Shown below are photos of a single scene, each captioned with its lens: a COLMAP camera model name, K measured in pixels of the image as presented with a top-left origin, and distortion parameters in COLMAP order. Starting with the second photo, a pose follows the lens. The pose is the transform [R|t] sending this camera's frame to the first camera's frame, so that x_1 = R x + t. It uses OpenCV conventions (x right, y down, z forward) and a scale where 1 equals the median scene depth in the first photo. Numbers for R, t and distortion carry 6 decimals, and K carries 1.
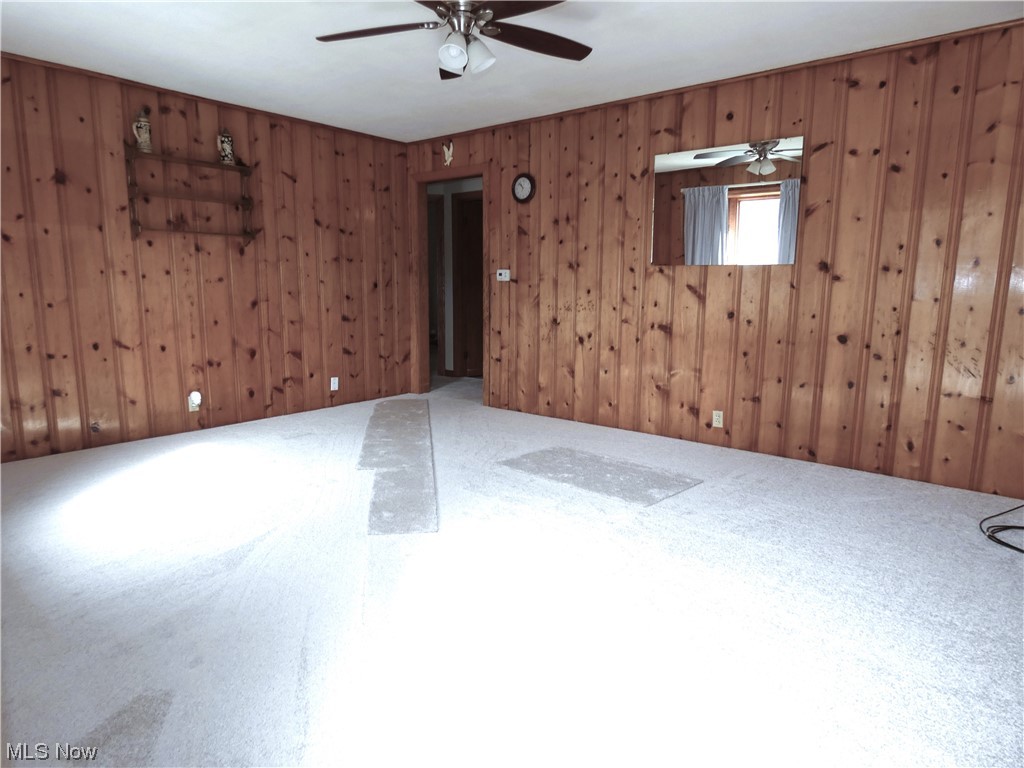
lens RADIAL K [[601.2, 0, 516.1], [0, 601.2, 380.9], [0, 0, 1]] dist [-0.017211, 0.003504]
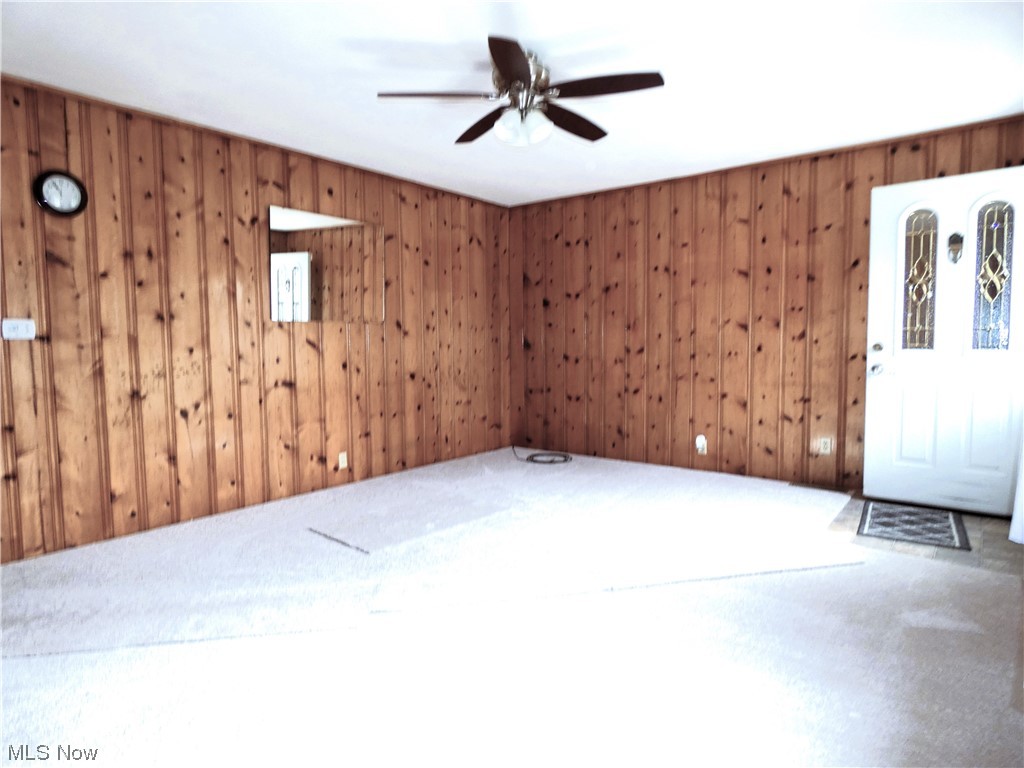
lens RADIAL K [[601.2, 0, 516.1], [0, 601.2, 380.9], [0, 0, 1]] dist [-0.017211, 0.003504]
pose [[-0.006749, -0.083037, 0.996524, -0.711877], [0.161365, 0.983395, 0.083036, -0.113487], [-0.986872, 0.161365, 0.006763, 0.621353]]
